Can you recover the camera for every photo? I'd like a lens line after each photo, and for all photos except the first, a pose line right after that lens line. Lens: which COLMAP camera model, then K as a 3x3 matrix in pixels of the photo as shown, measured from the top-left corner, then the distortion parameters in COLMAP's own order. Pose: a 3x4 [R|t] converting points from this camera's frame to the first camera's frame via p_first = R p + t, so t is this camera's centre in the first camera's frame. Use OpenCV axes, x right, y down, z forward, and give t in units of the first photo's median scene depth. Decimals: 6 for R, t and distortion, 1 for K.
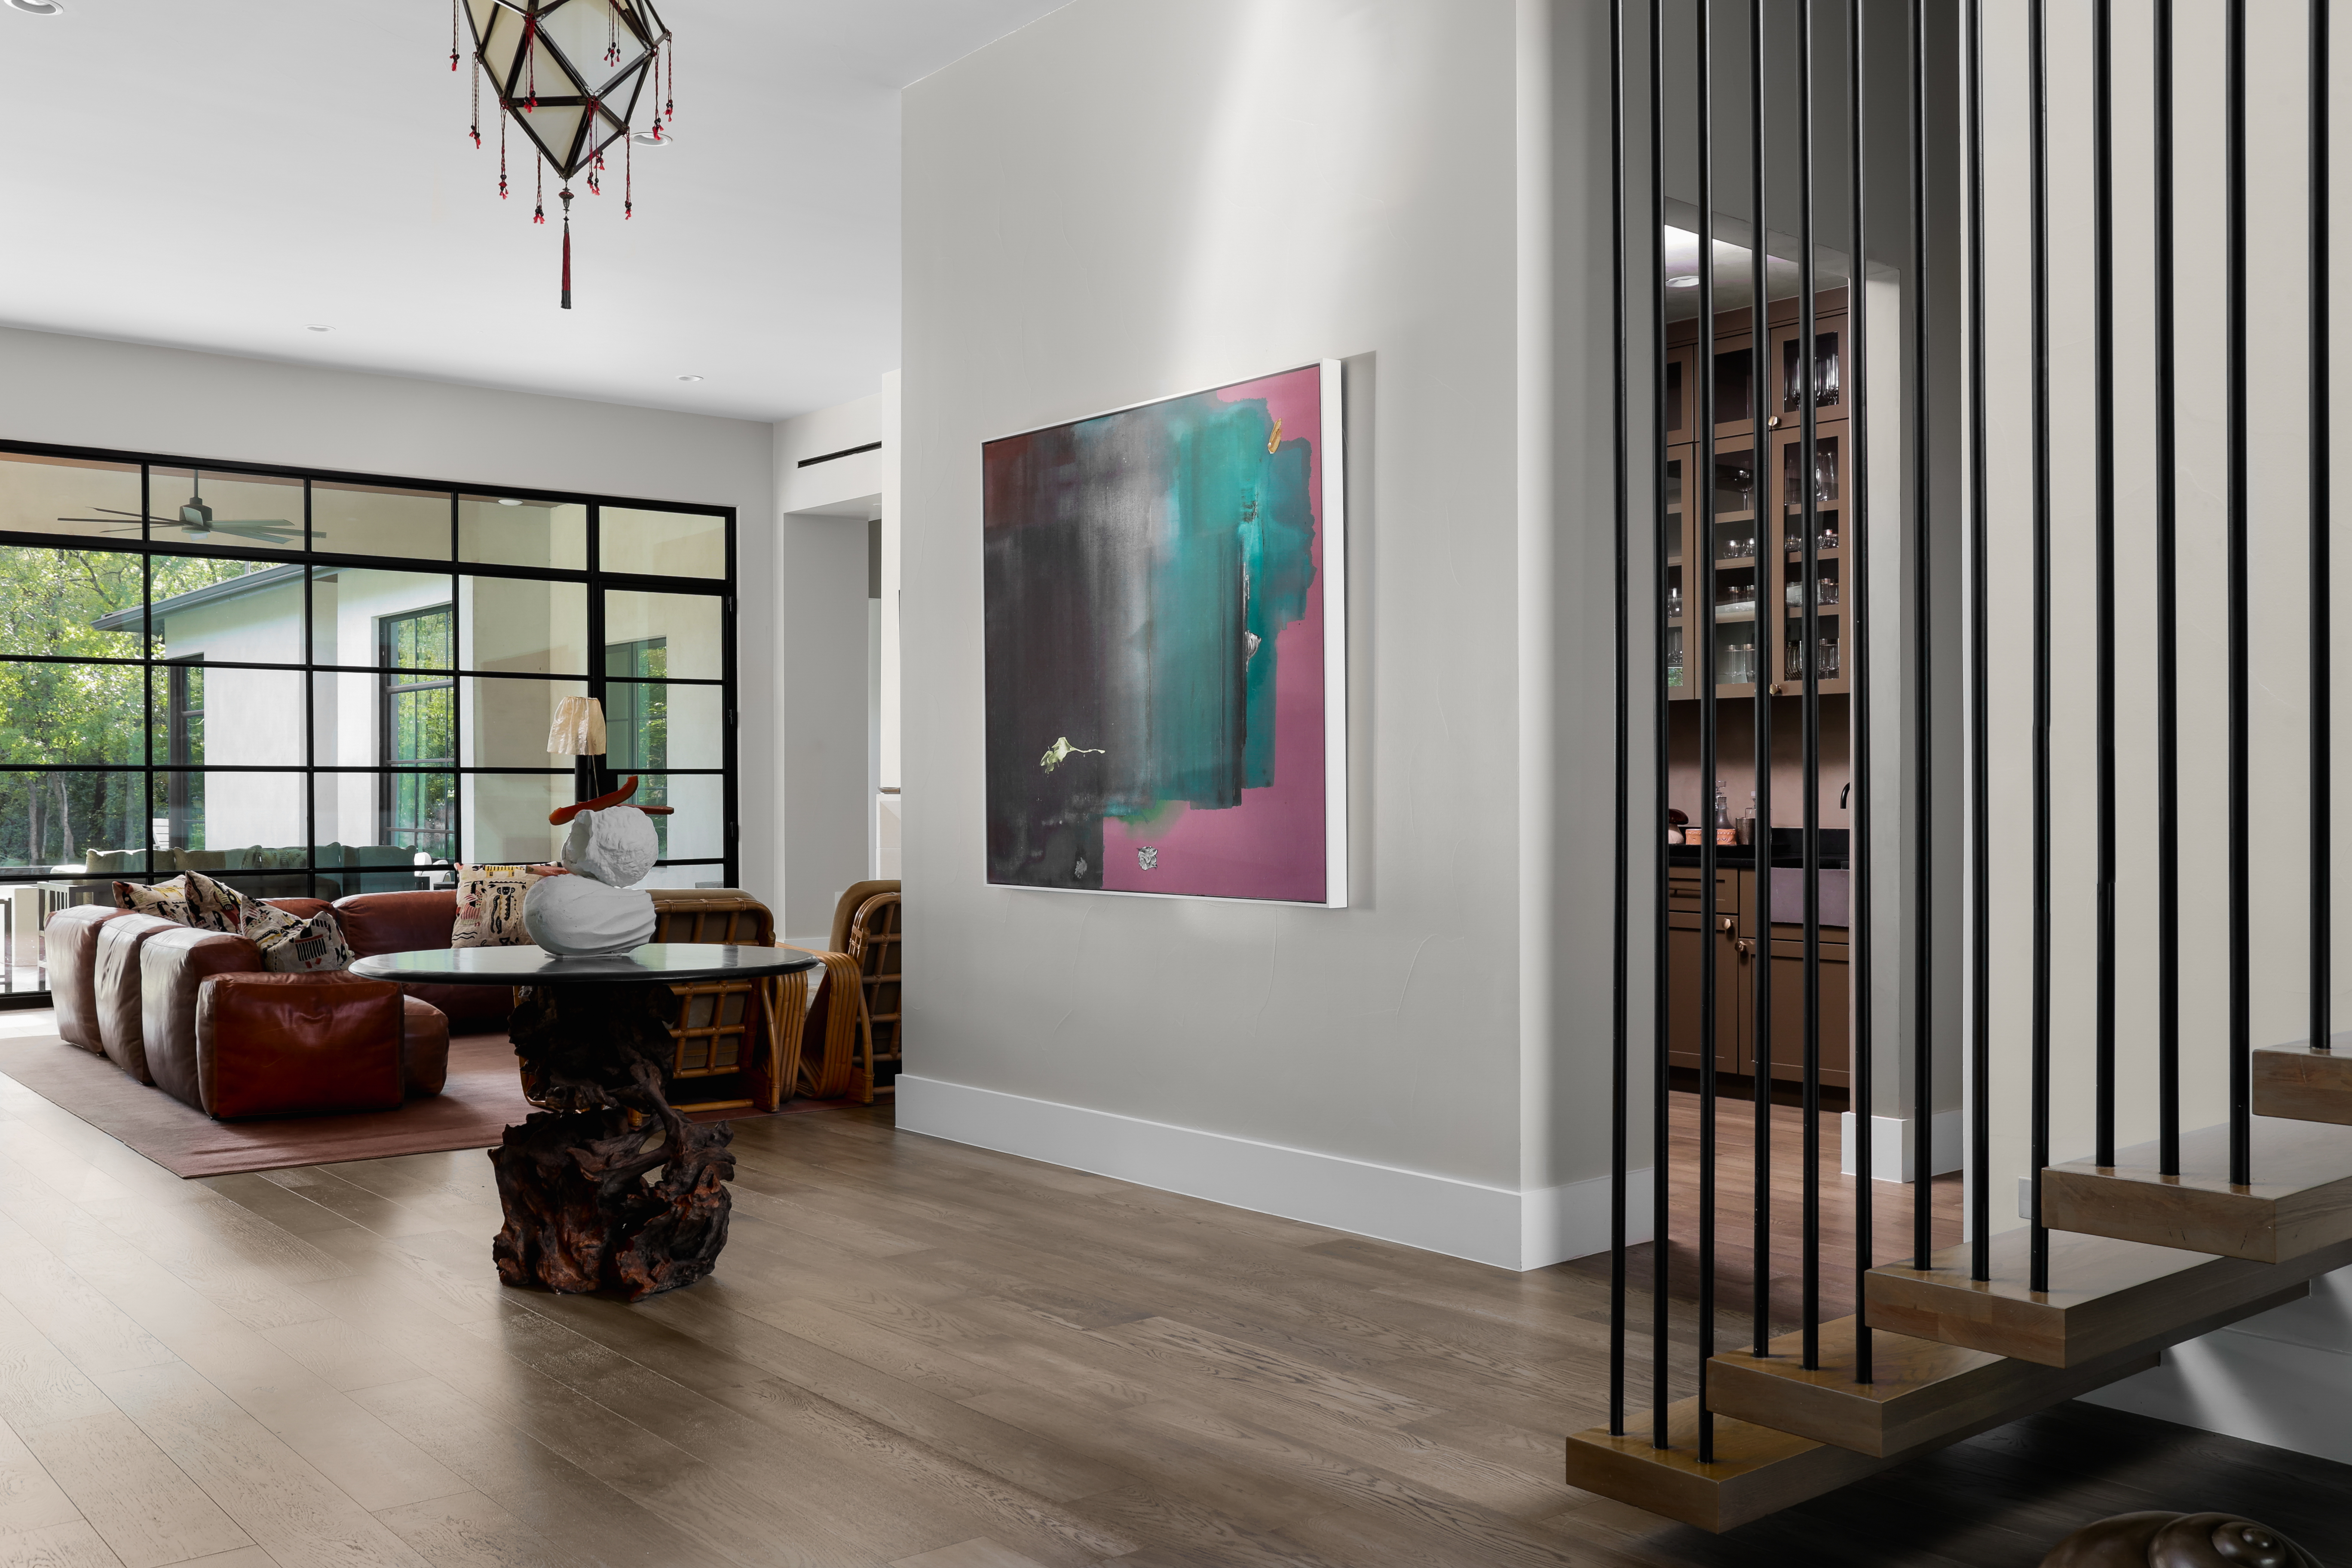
lens RADIAL K [[2063.1, 0, 1217.1], [0, 2063.1, 790.3], [0, 0, 1]] dist [-0.028625, 0.015543]
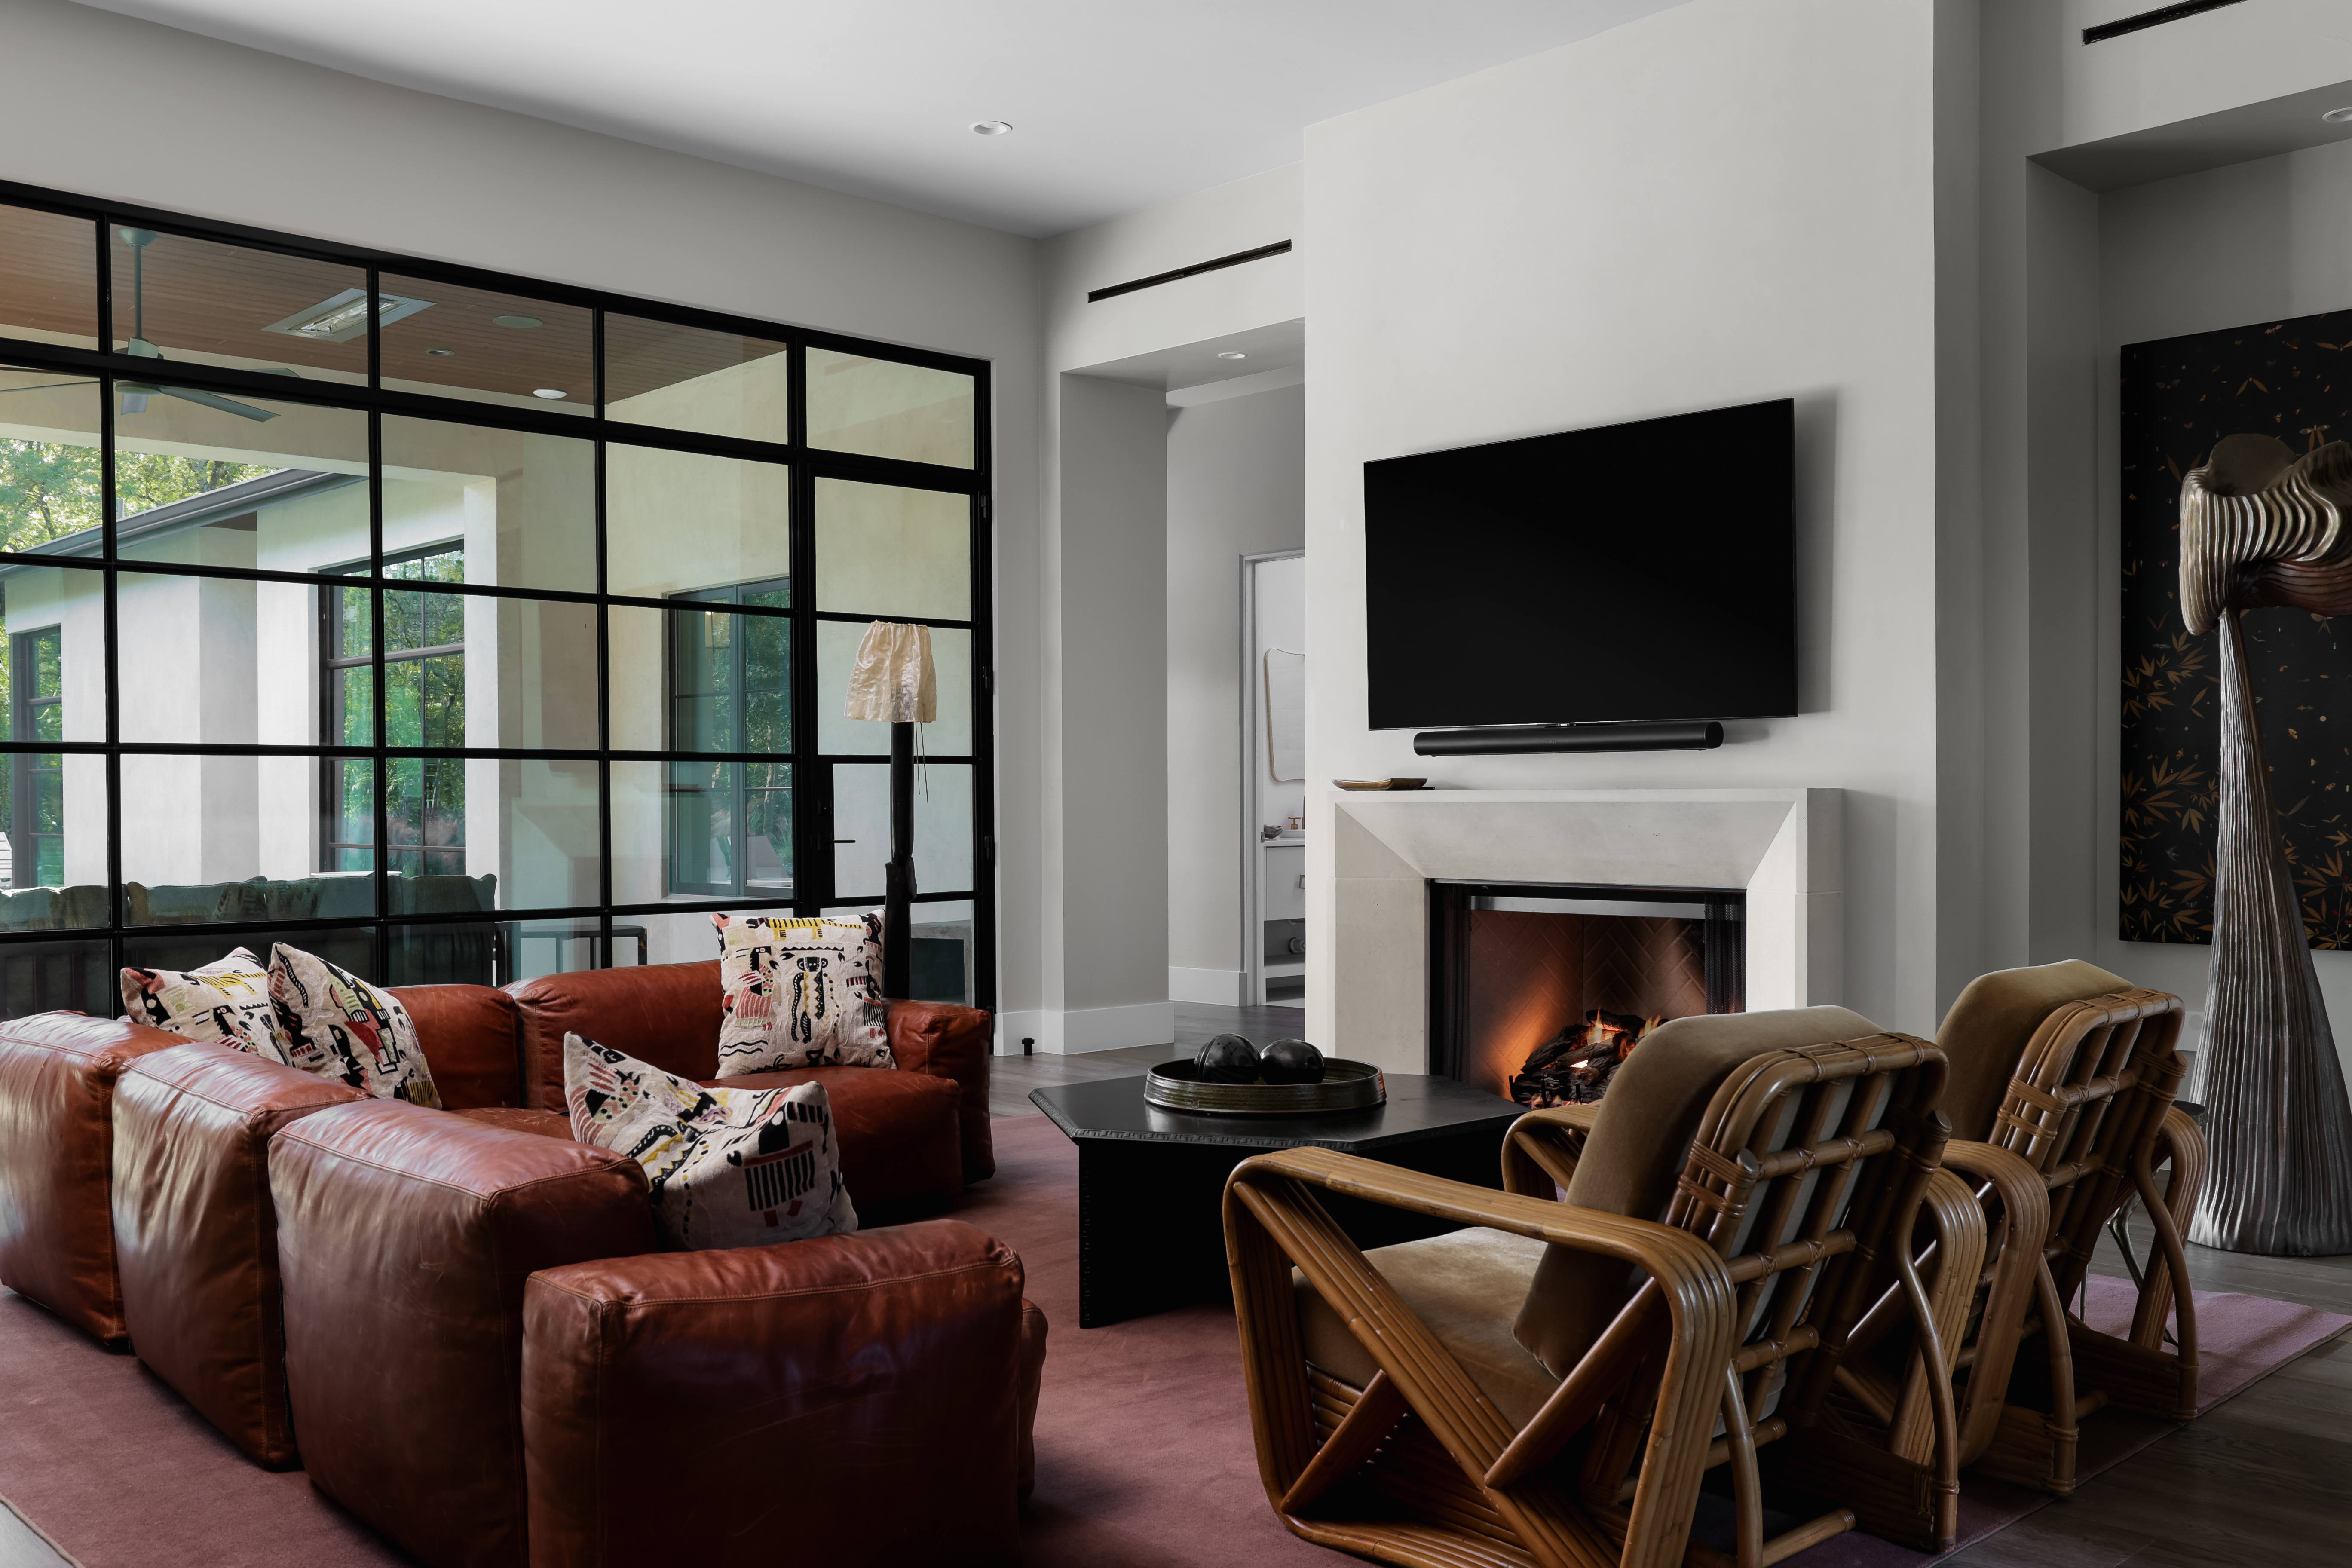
lens RADIAL K [[2063.1, 0, 1217.1], [0, 2063.1, 790.3], [0, 0, 1]] dist [-0.028625, 0.015543]
pose [[0.996731, -0.002362, 0.080757, -0.281499], [0.002628, 0.999991, -0.003191, 0.004001], [-0.080749, 0.003393, 0.996729, 0.436637]]
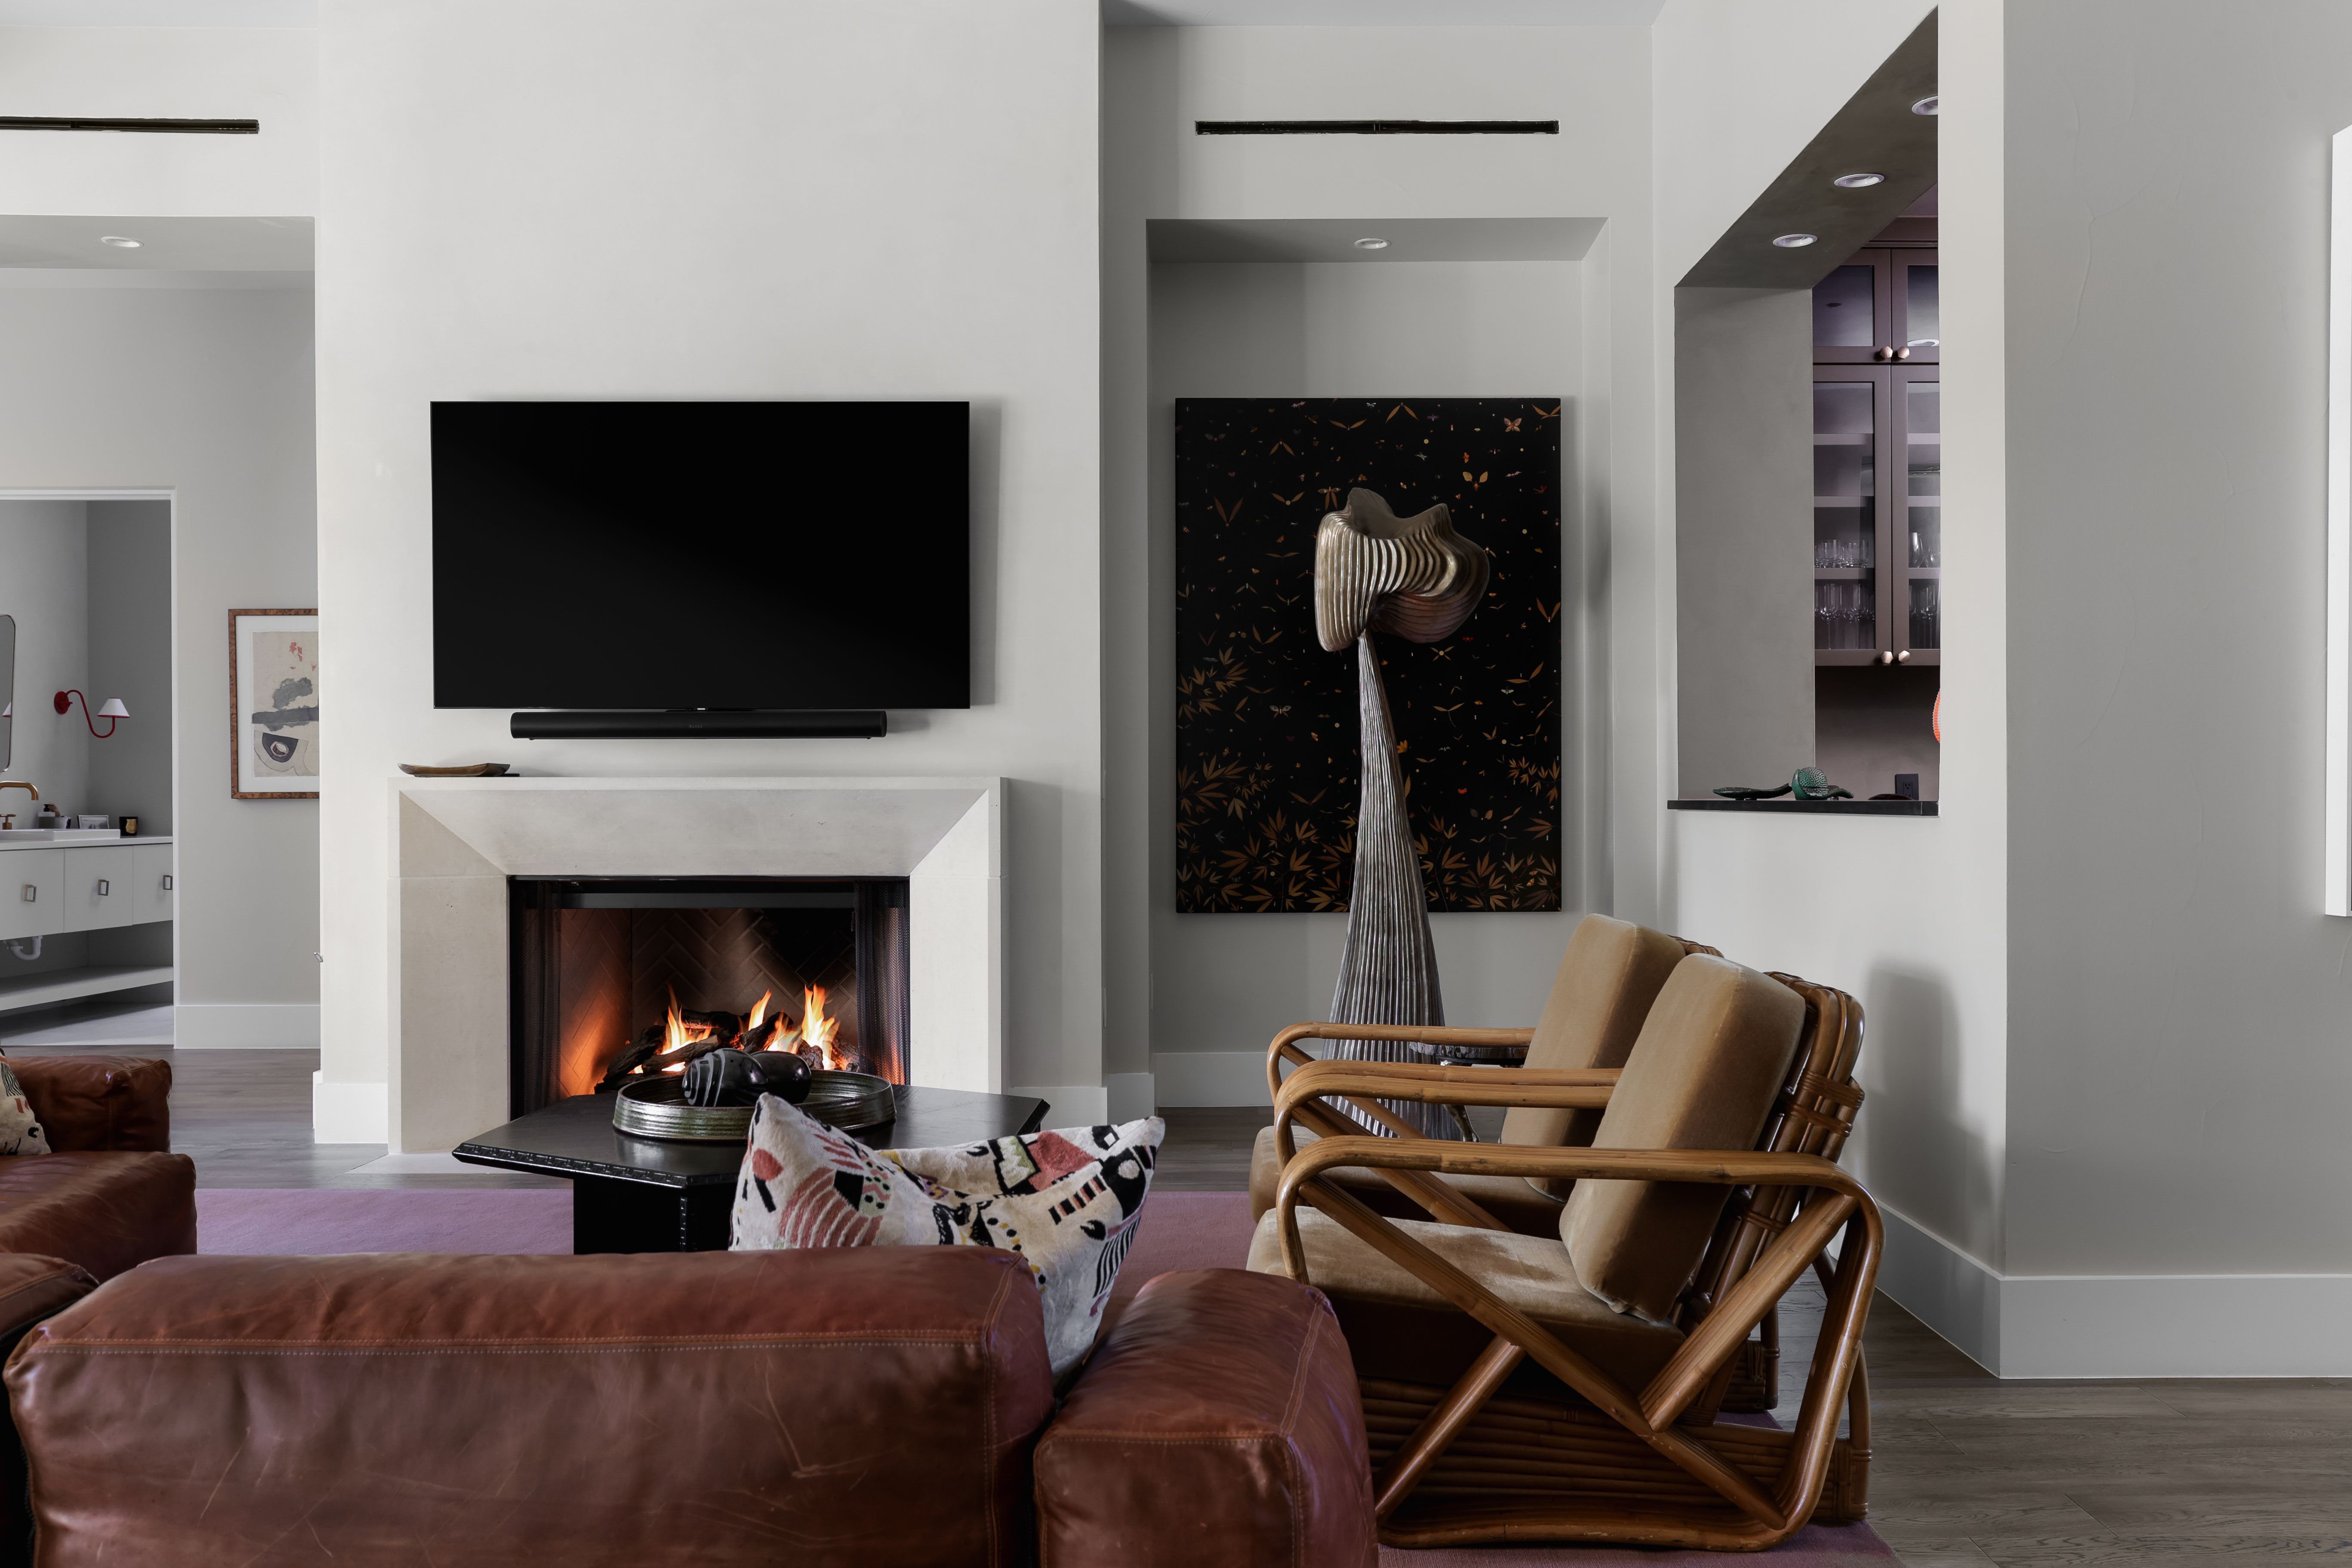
lens RADIAL K [[1955.5, 0, 1176.0], [0, 1955.5, 784.0], [0, 0, 1]] dist [-0.064295, 0.152106]
pose [[0.639723, 0.007307, 0.768571, -0.485531], [-0.000118, 0.999956, -0.009408, 0.009736], [-0.768605, 0.005928, 0.639696, 0.598866]]
